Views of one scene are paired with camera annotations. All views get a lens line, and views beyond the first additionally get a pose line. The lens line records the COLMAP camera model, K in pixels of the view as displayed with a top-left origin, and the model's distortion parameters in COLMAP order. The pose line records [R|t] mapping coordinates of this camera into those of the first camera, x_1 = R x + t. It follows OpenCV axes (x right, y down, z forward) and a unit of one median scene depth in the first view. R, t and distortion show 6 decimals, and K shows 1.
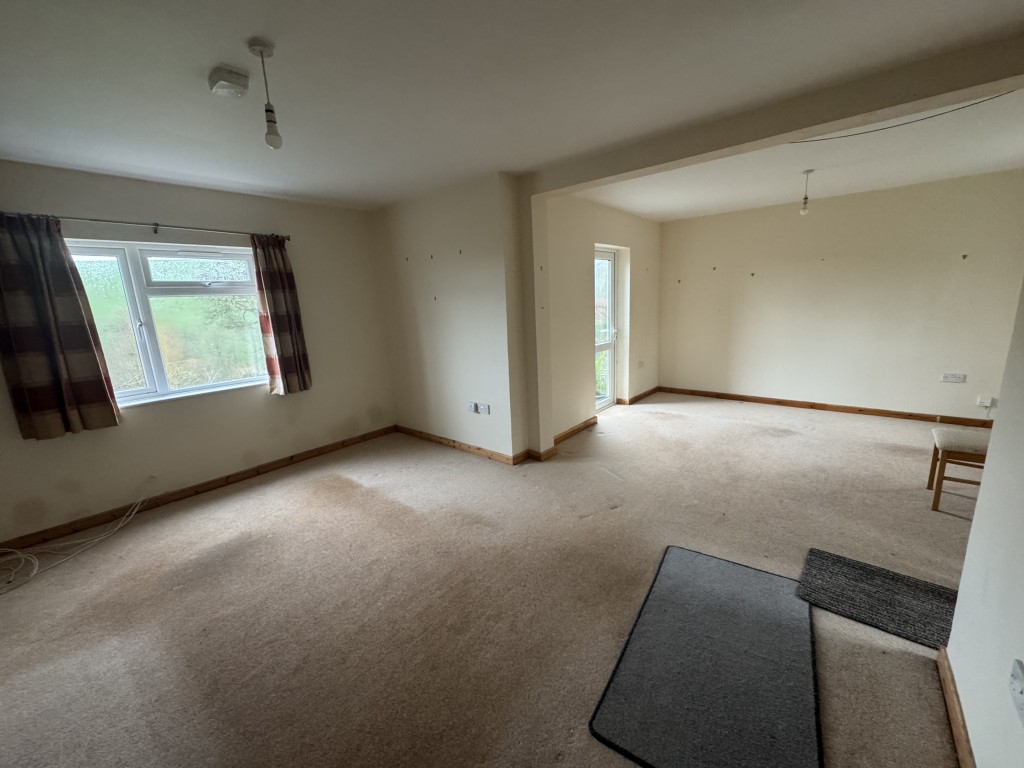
lens RADIAL K [[410.7, 0, 513.4], [0, 410.7, 384.6], [0, 0, 1]] dist [0.001661, 0.000004]
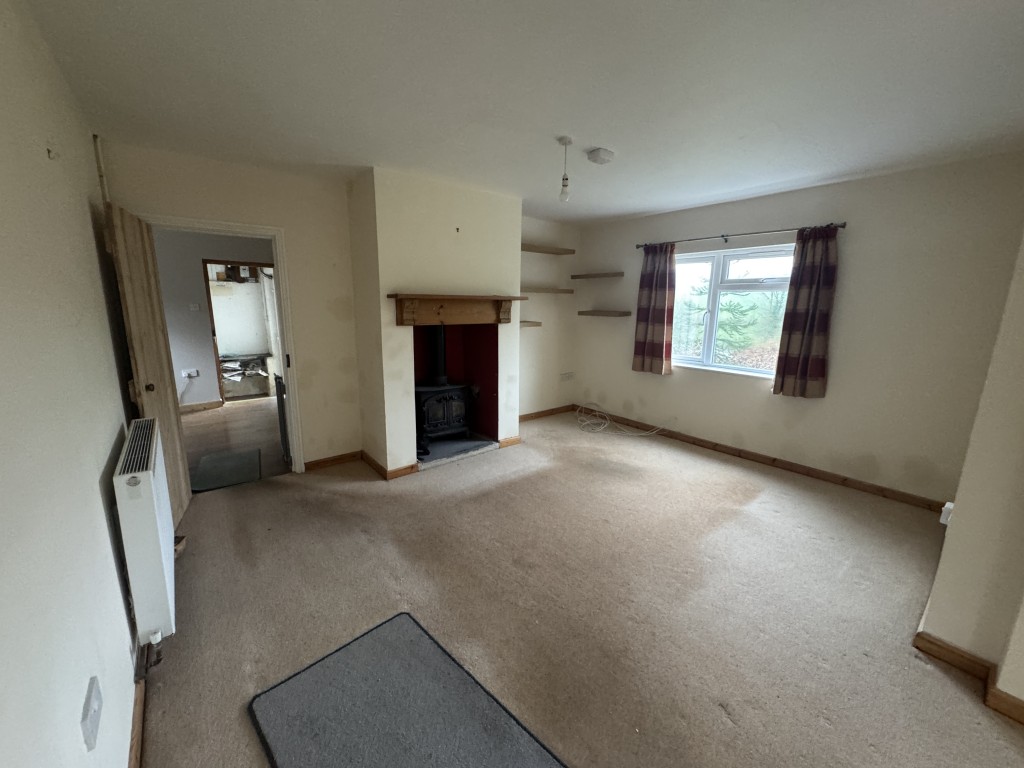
lens RADIAL K [[410.7, 0, 508.9], [0, 410.7, 386.7], [0, 0, 1]] dist [0.001661, 0.000004]
pose [[-0.200705, 0.239258, -0.949986, 0.553956], [-0.201611, 0.938873, 0.279054, -0.153085], [0.958682, 0.247535, -0.140199, 0.590949]]
